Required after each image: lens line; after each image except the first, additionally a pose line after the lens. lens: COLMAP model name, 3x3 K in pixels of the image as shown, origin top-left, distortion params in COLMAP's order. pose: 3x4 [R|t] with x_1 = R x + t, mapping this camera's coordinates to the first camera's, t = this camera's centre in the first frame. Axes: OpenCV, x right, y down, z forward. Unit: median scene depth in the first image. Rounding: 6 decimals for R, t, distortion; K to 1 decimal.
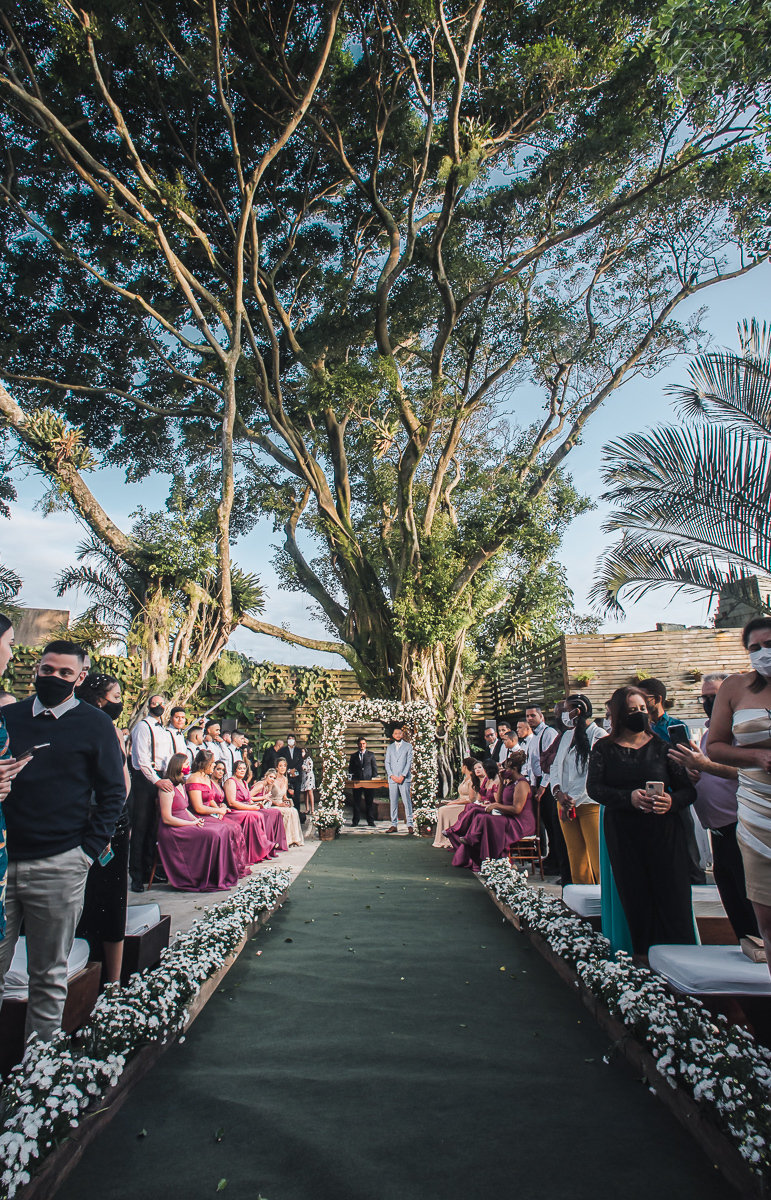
lens RADIAL K [[560.5, 0, 372.5], [0, 560.5, 586.9], [0, 0, 1]] dist [-0.045620, -0.000026]
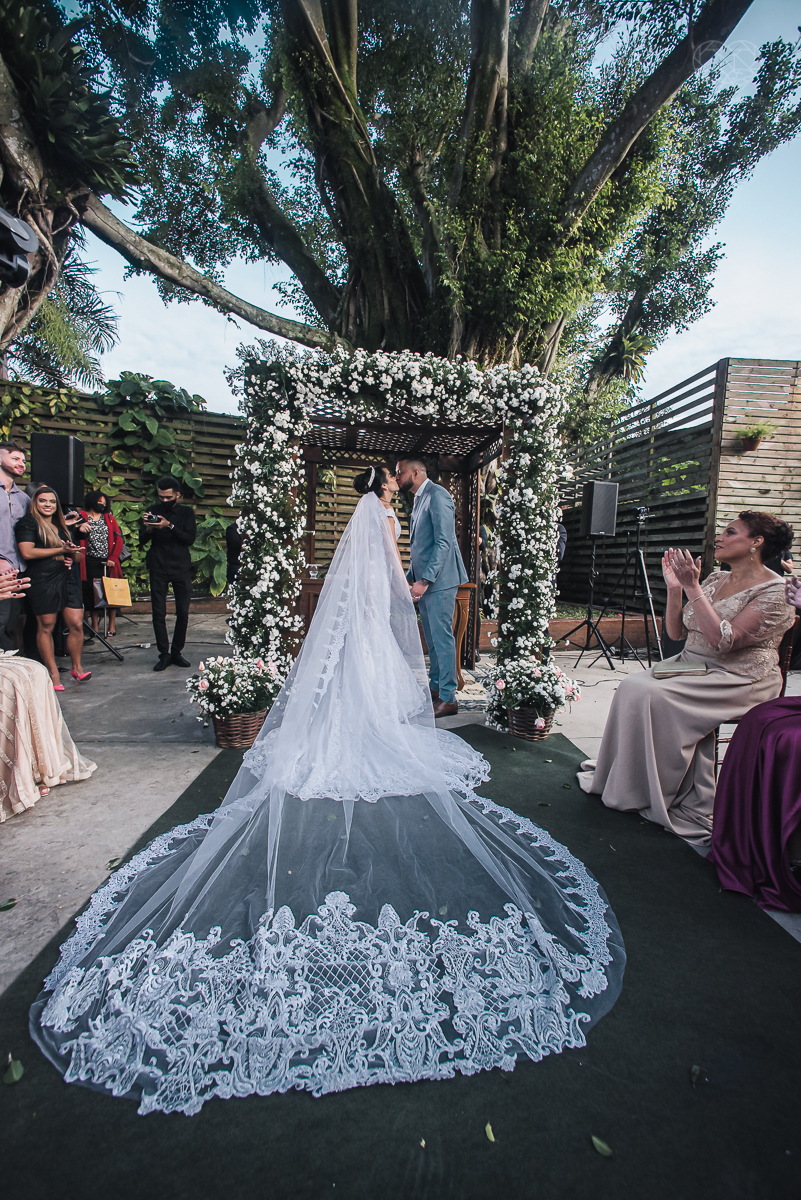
lens RADIAL K [[476.8, 0, 402.8], [0, 476.8, 594.0], [0, 0, 1]] dist [-0.029776, 0.007736]
pose [[0.997499, 0.042426, 0.056529, -0.002454], [-0.059015, 0.940076, 0.335818, 0.192359], [-0.038894, -0.338315, 0.940229, 0.540469]]
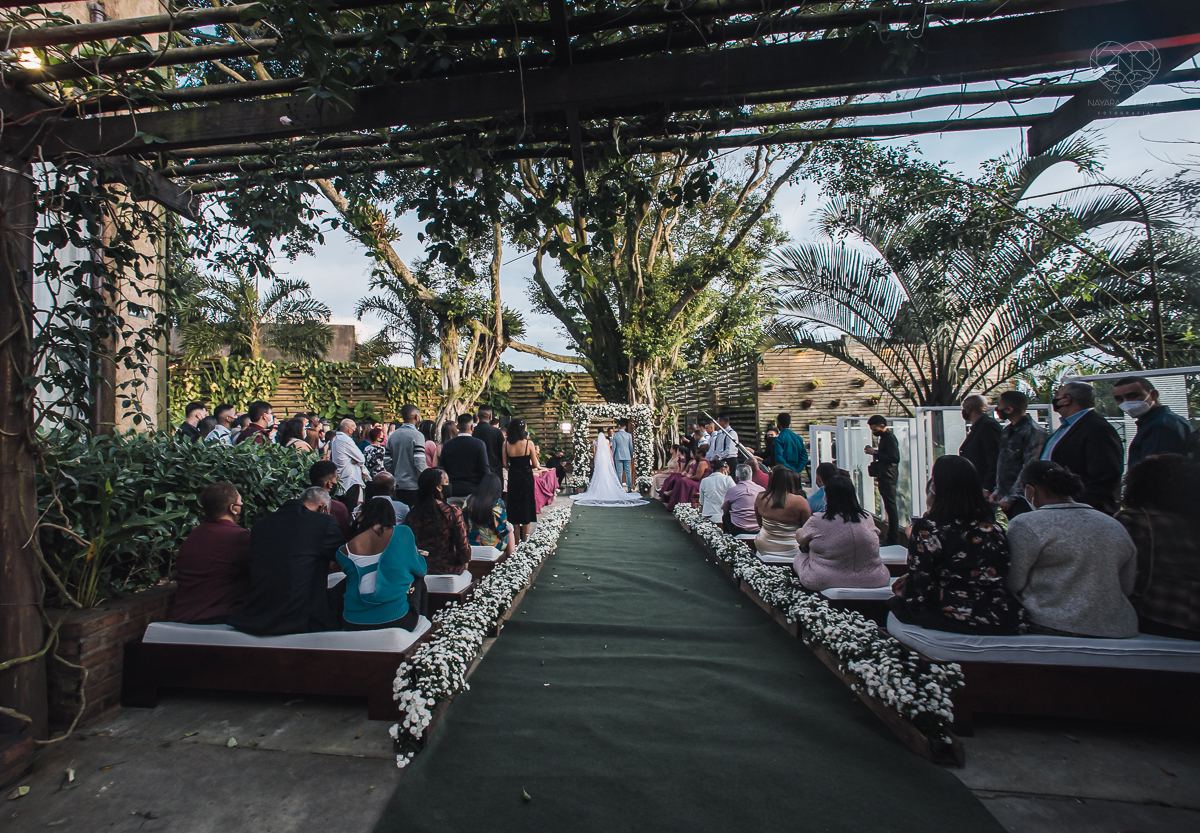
lens RADIAL K [[519.2, 0, 568.1], [0, 519.2, 402.0], [0, 0, 1]] dist [-0.001196, 0.000021]
pose [[0.998277, -0.004675, -0.058483, -0.019541], [0.018142, 0.972559, 0.231948, -0.086919], [0.055794, -0.232609, 0.970969, -0.223931]]
